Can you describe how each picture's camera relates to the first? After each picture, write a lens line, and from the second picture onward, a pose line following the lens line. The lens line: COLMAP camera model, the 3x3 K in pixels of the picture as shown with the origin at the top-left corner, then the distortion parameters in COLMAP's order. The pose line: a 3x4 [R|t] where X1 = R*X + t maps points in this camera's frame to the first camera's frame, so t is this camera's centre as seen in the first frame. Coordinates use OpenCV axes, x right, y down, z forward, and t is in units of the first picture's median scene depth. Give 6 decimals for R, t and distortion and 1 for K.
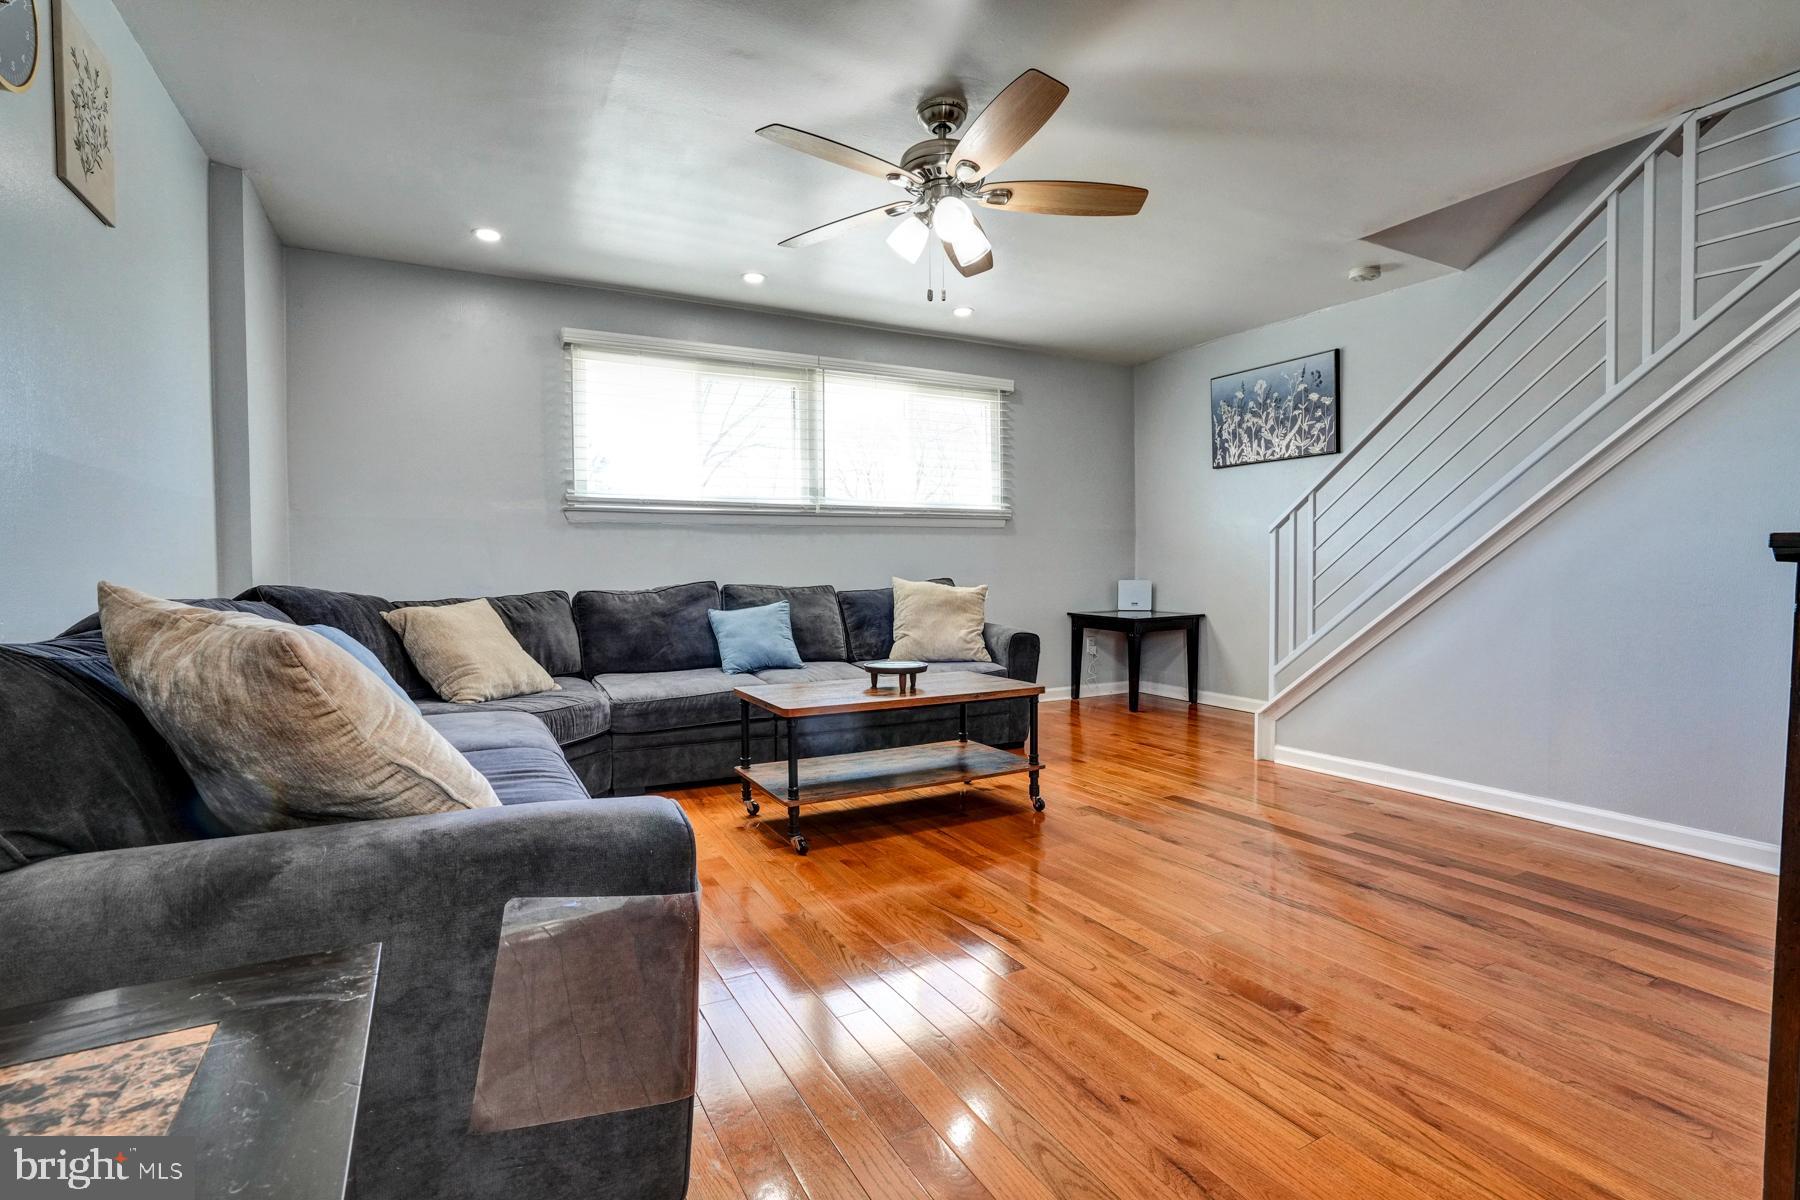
lens RADIAL K [[828.3, 0, 896.1], [0, 828.3, 591.7], [0, 0, 1]] dist [-0.050216, 0.016812]
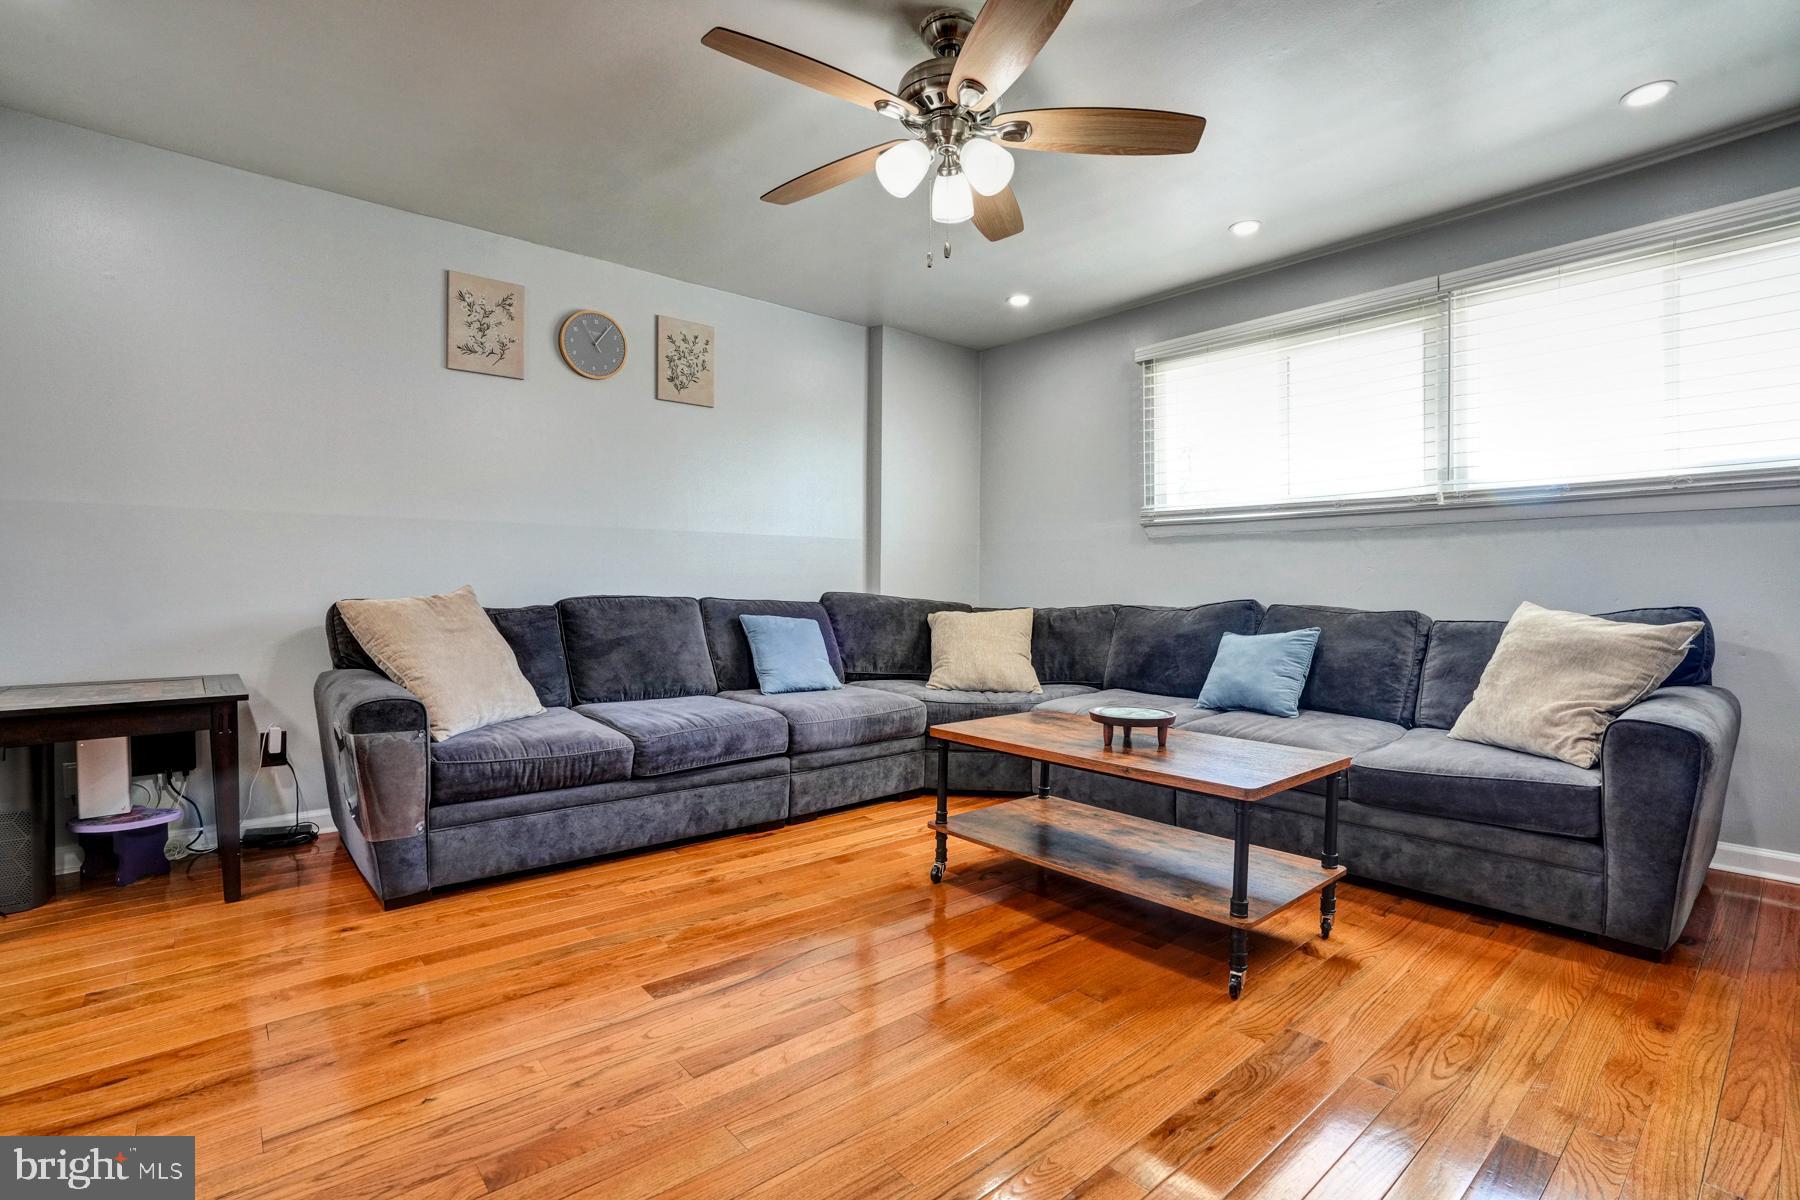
lens RADIAL K [[828.3, 0, 907.9], [0, 828.3, 595.2], [0, 0, 1]] dist [-0.050216, 0.016812]
pose [[0.218906, 0.018219, -0.975576, 0.542730], [-0.034611, 0.999341, 0.010897, -0.015111], [0.975132, 0.031381, 0.219393, 0.504897]]
